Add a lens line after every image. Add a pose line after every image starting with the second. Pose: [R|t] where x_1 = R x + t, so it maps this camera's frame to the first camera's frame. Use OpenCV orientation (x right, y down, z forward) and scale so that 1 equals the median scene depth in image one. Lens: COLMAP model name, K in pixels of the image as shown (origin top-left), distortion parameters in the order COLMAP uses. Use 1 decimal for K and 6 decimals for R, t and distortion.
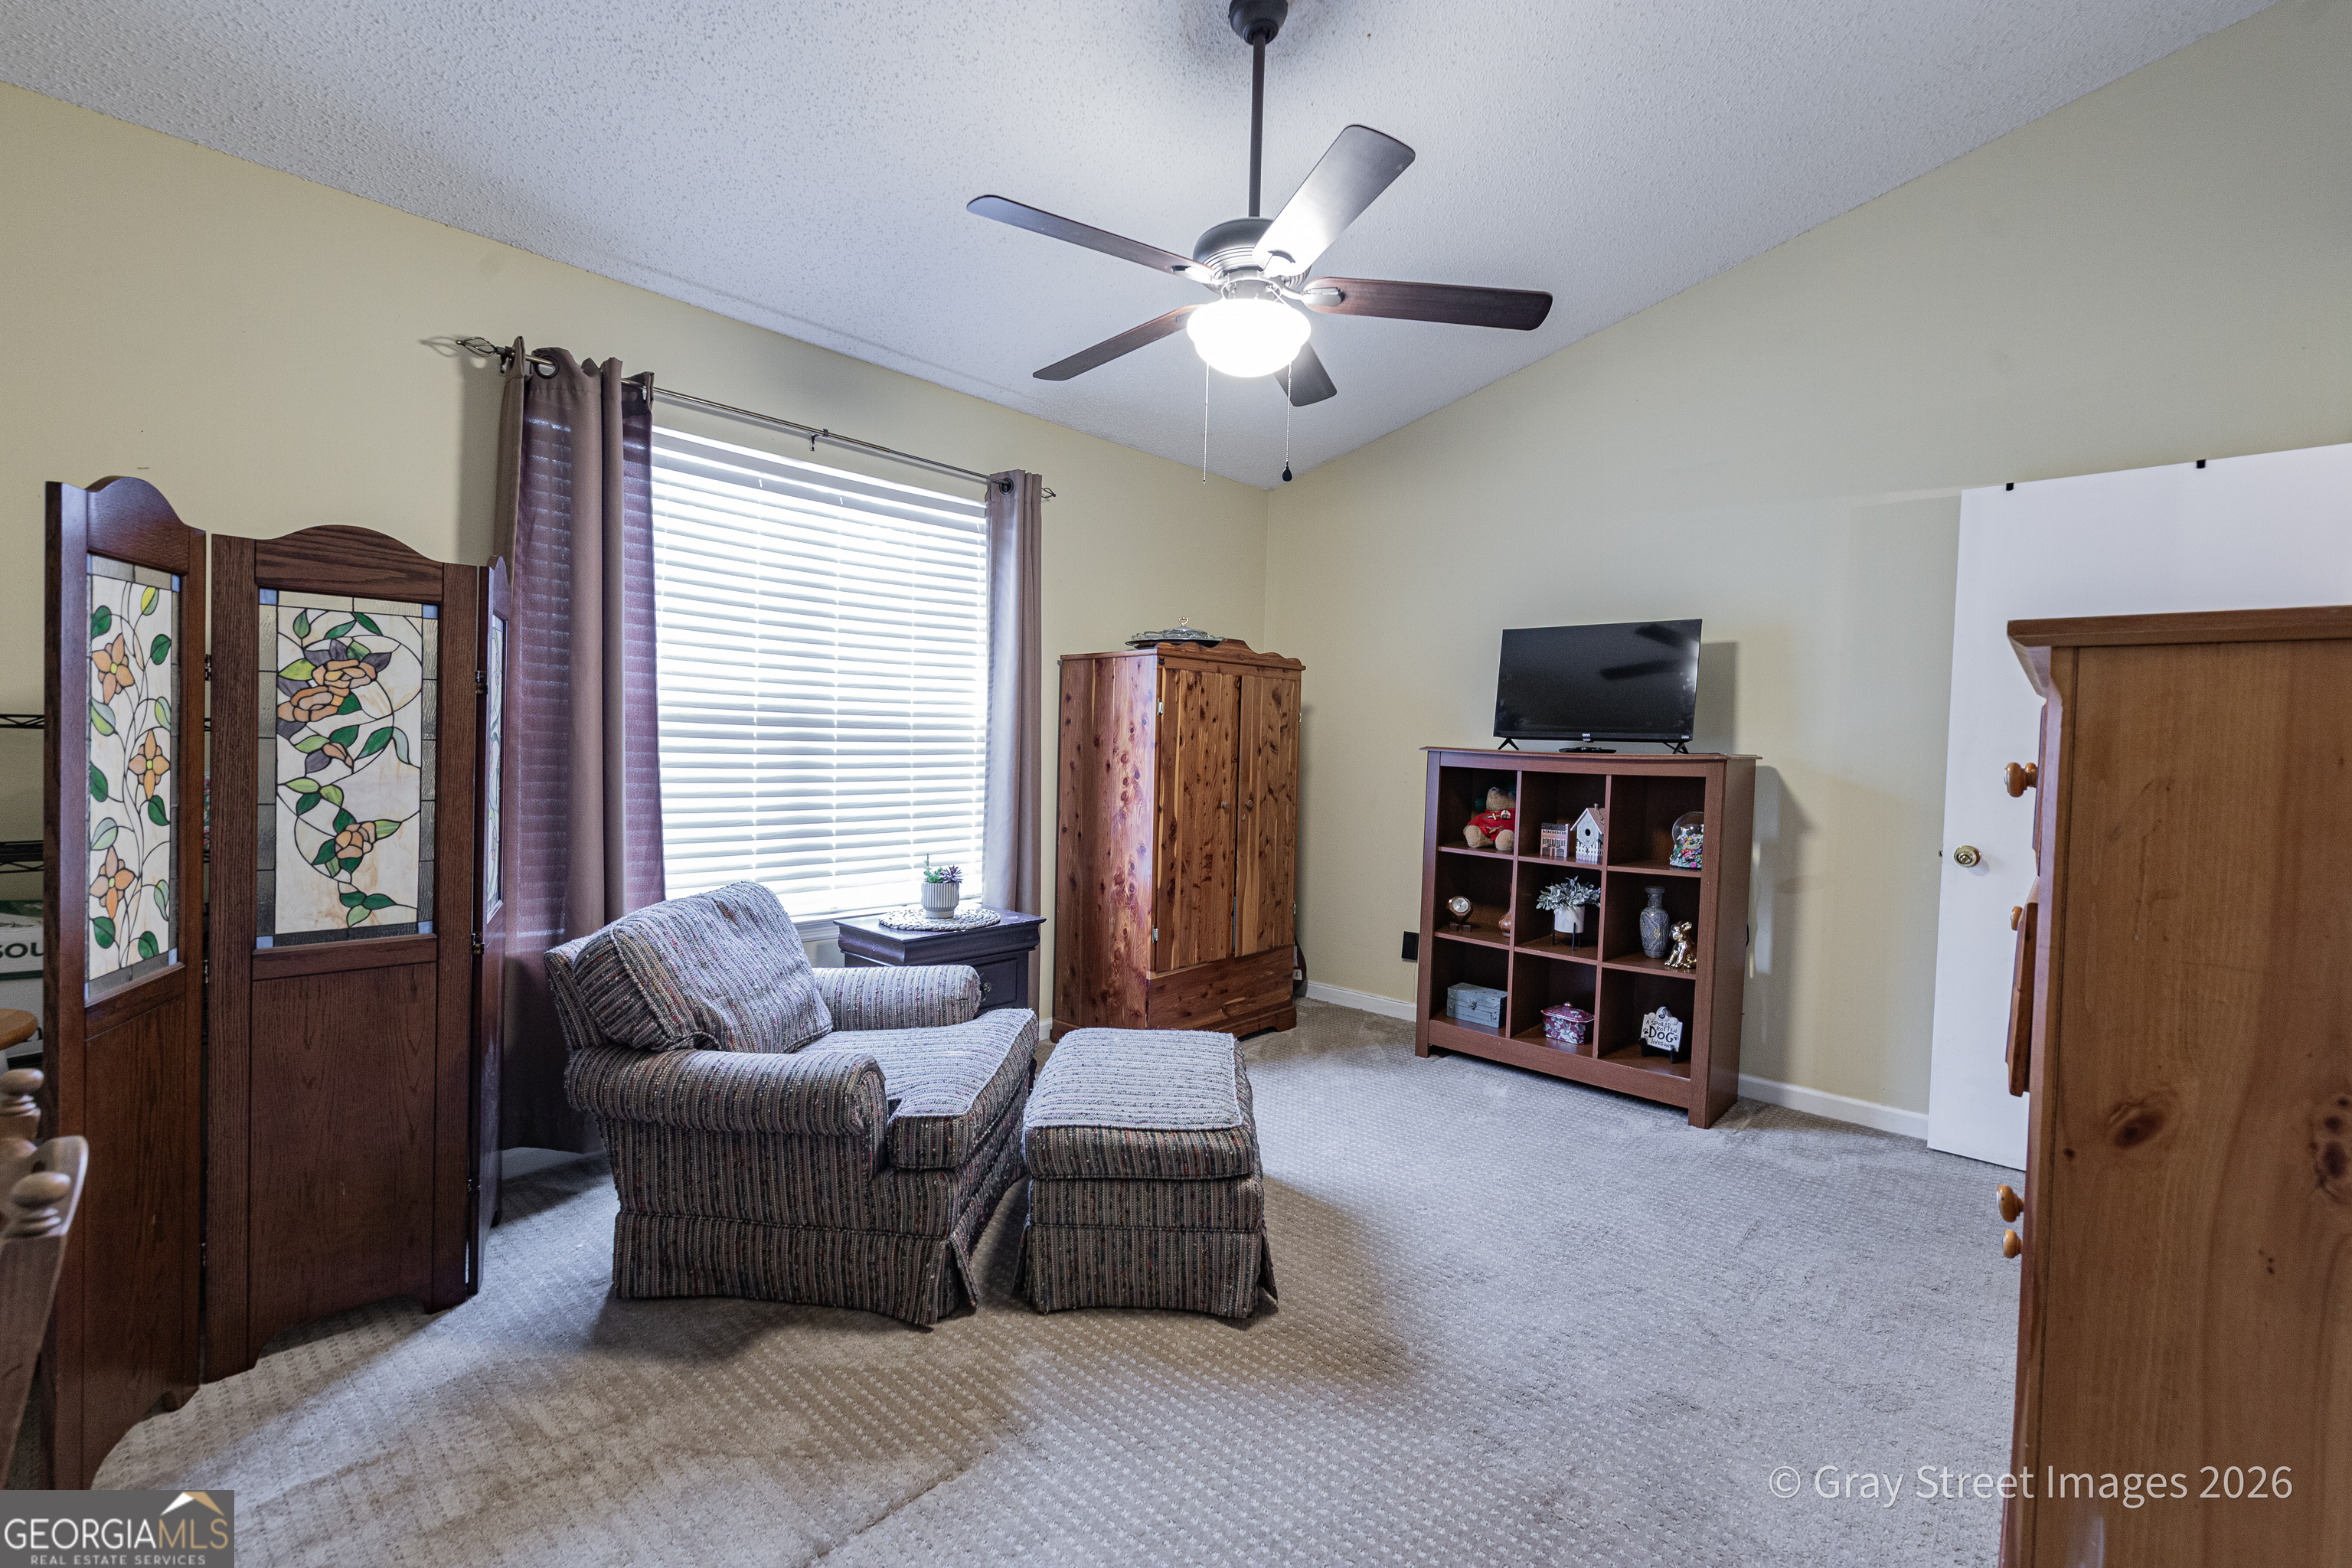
lens RADIAL K [[1012.6, 0, 1180.6], [0, 1012.6, 777.9], [0, 0, 1]] dist [0.002440, -0.000023]
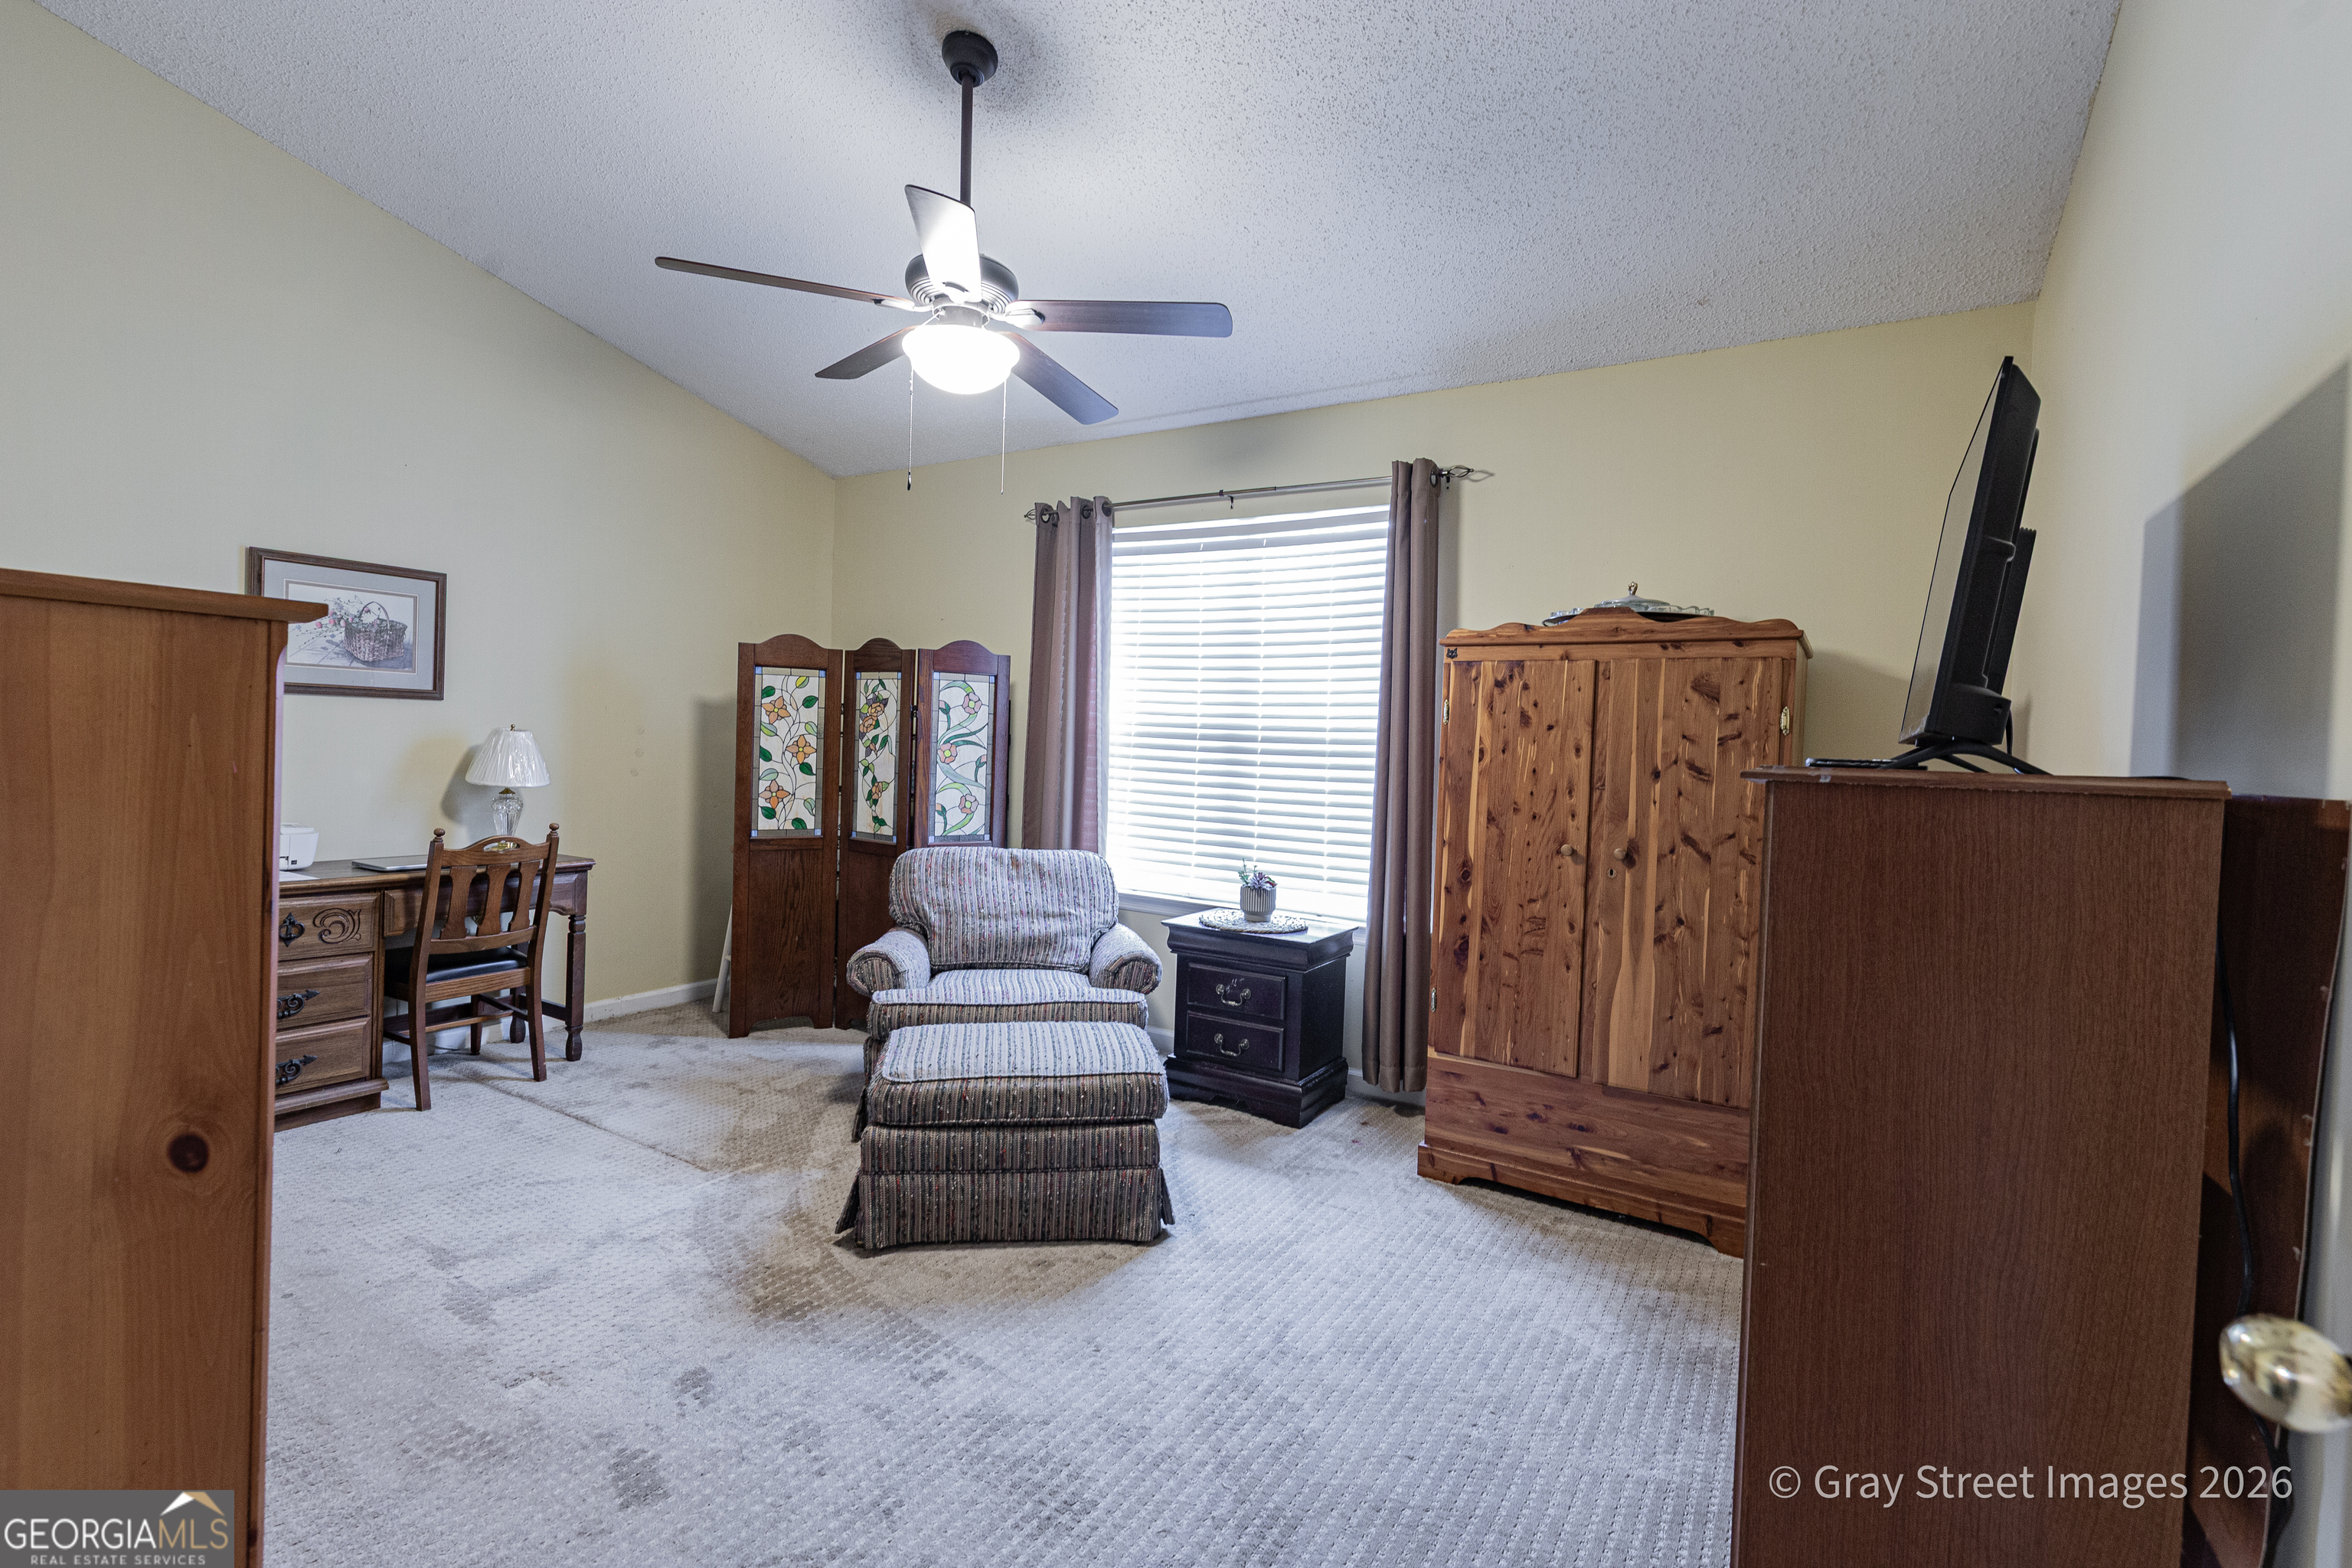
lens RADIAL K [[1069.2, 0, 1185.0], [0, 1069.2, 771.5], [0, 0, 1]] dist [-0.001236, 0.001917]
pose [[0.184545, 0.008935, -0.982783, 1.232400], [-0.069083, 0.997603, -0.003903, -0.010135], [0.980393, 0.068614, 0.184720, 1.054305]]
